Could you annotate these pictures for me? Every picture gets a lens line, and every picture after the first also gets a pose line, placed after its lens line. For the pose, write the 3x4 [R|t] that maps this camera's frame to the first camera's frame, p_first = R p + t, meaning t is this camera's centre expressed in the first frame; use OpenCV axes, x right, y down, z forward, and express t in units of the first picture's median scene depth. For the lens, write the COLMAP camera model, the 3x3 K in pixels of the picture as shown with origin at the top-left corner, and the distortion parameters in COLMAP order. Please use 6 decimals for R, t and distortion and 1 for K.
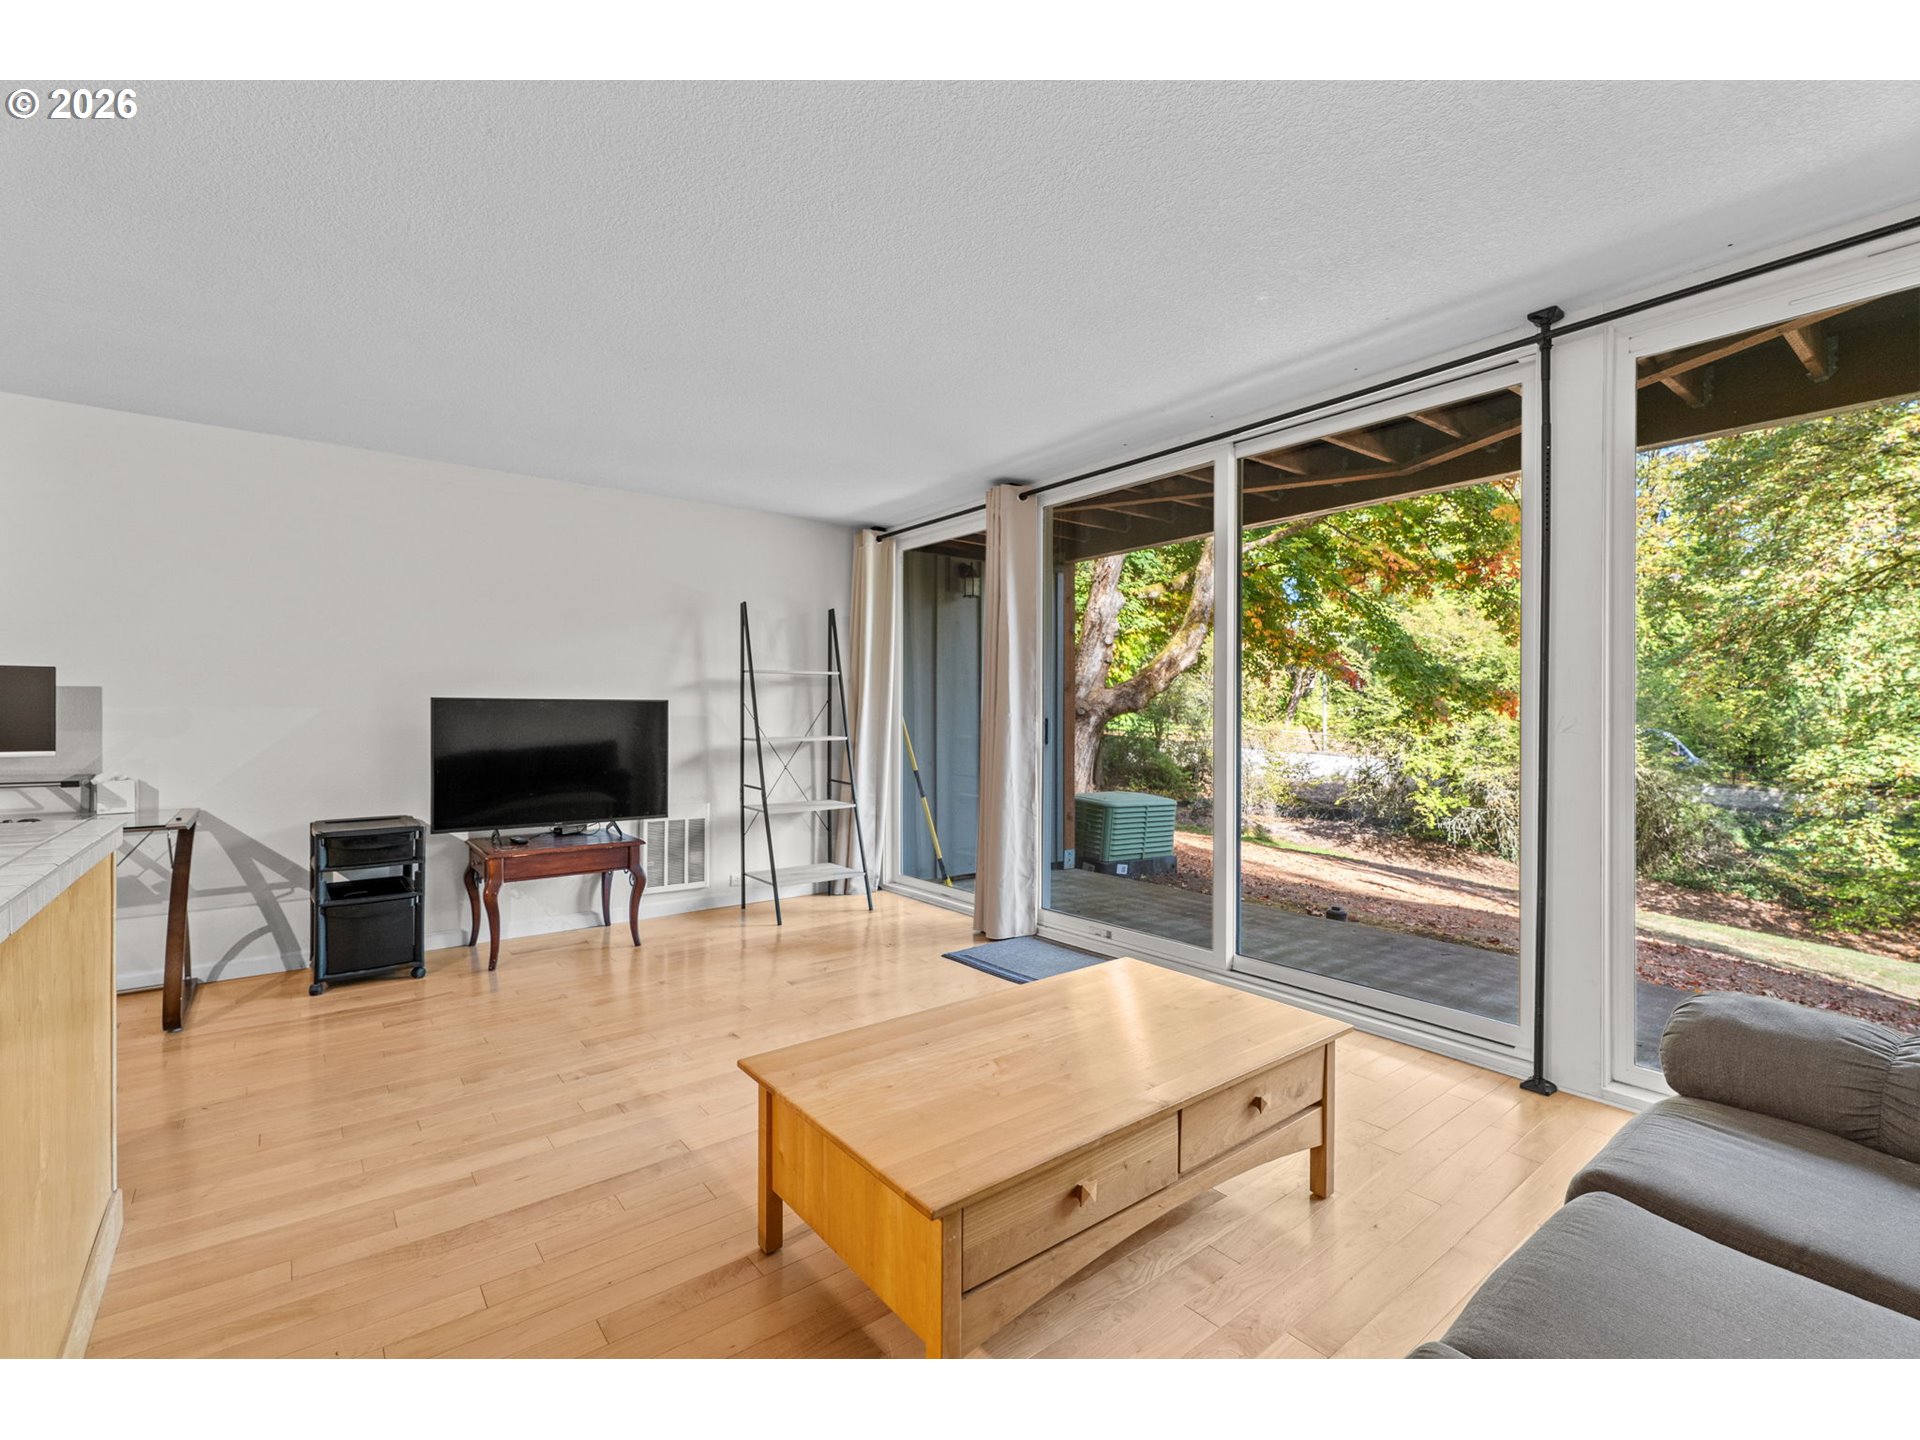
lens RADIAL K [[857.5, 0, 951.4], [0, 857.5, 721.7], [0, 0, 1]] dist [0.005758, -0.003292]
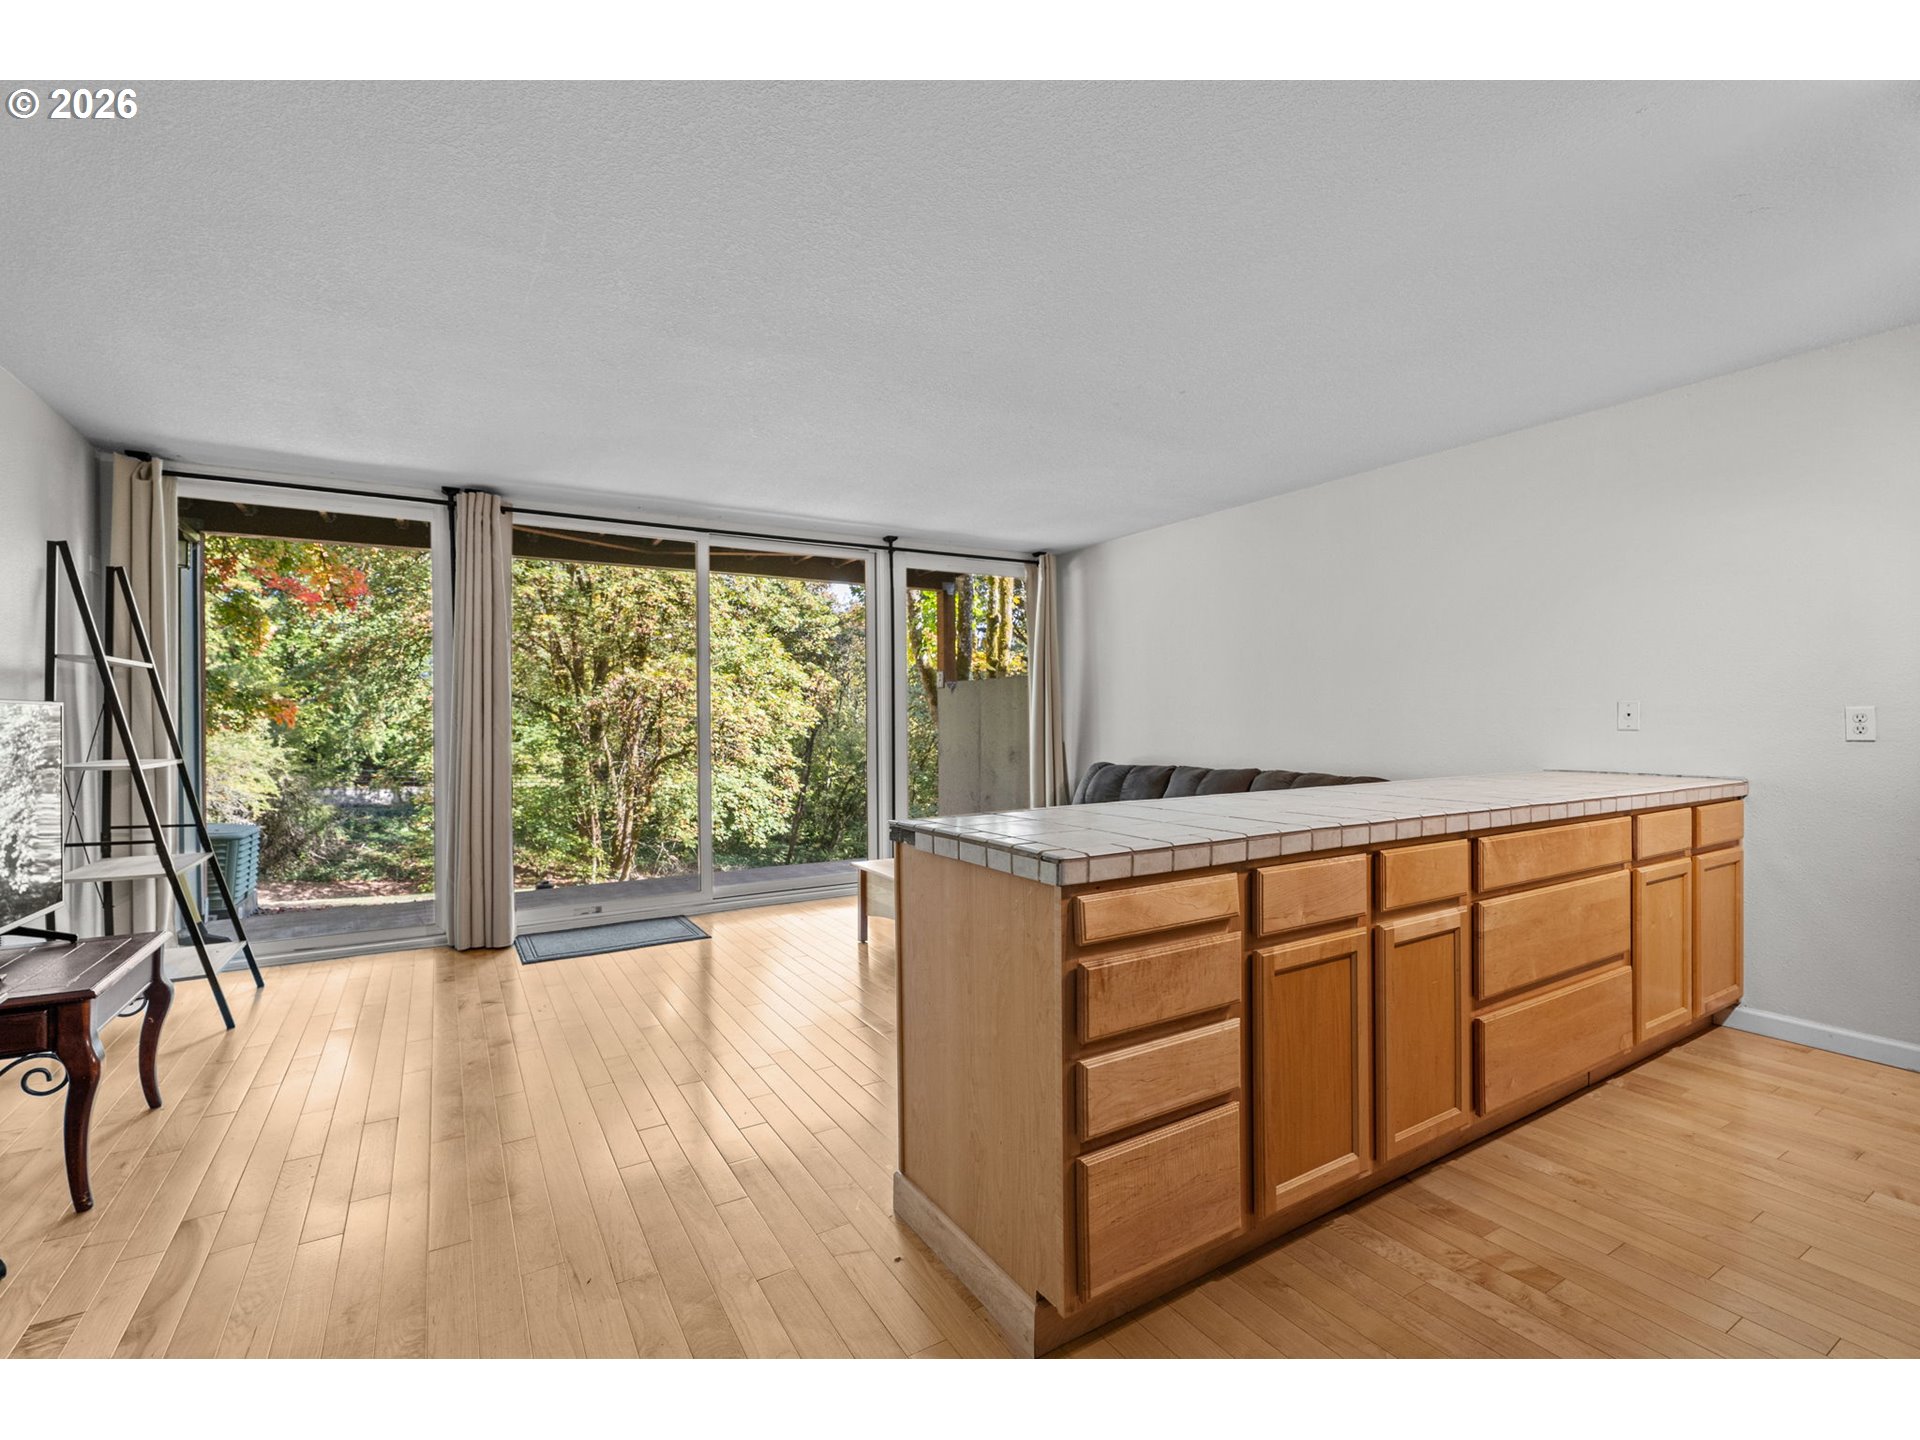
lens RADIAL K [[857.5, 0, 958.4], [0, 857.5, 720.6], [0, 0, 1]] dist [0.005758, -0.003292]
pose [[0.119942, -0.001417, 0.992780, -0.750487], [0.015115, 0.999886, -0.000399, -0.002503], [-0.992666, 0.015054, 0.119950, 0.294520]]
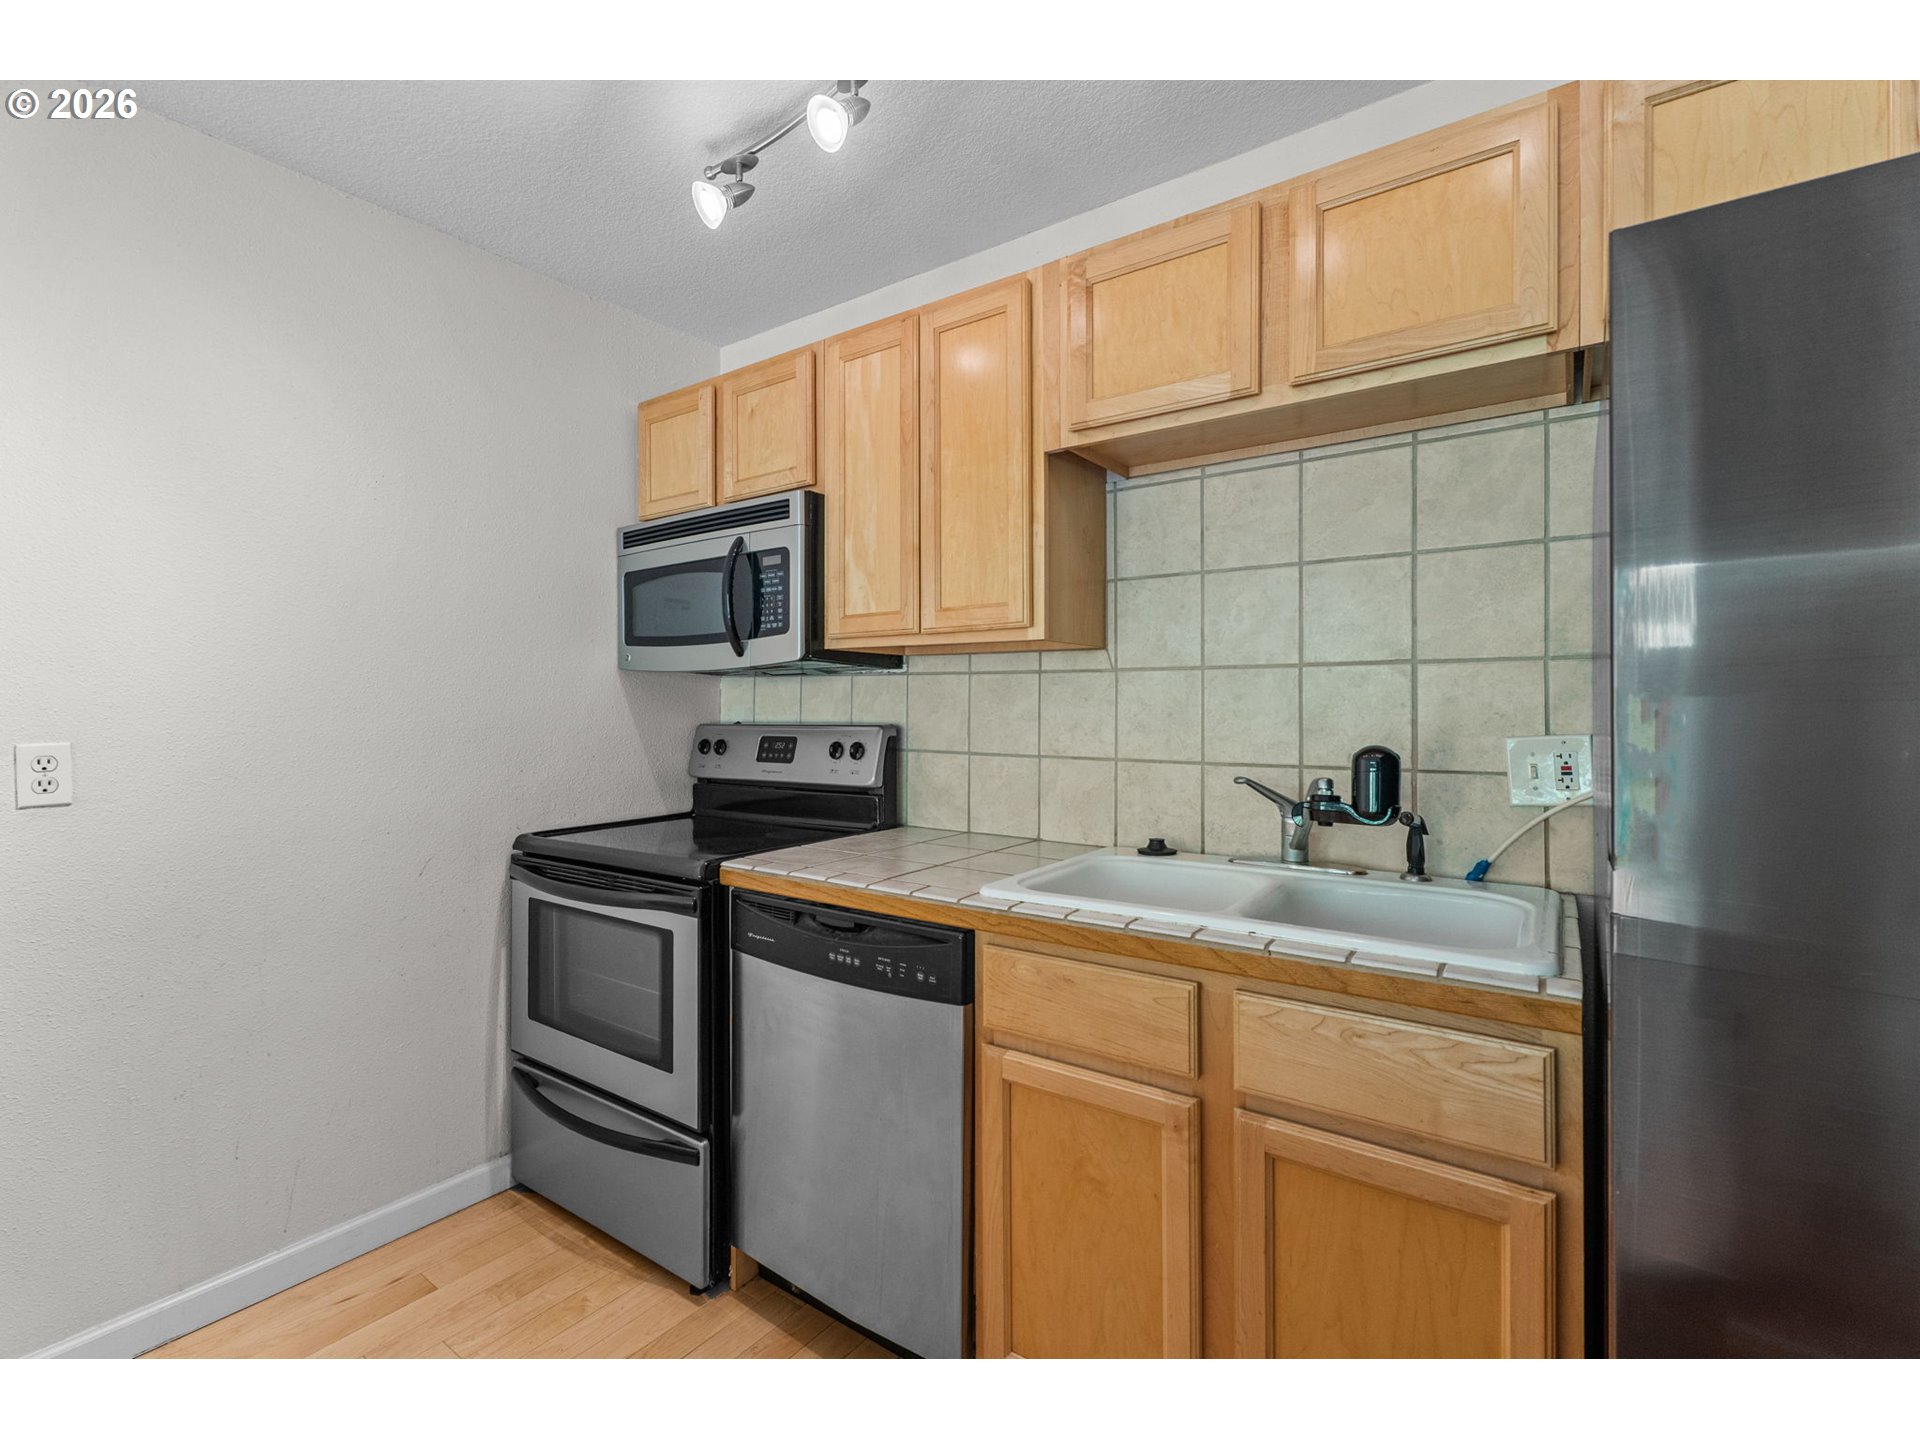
lens RADIAL K [[857.5, 0, 952.1], [0, 857.5, 702.9], [0, 0, 1]] dist [0.005758, -0.003292]
pose [[-0.961207, 0.001839, -0.275822, -0.349822], [0.000164, 0.999981, 0.006095, -0.018857], [0.275828, 0.005814, -0.961189, 0.158503]]
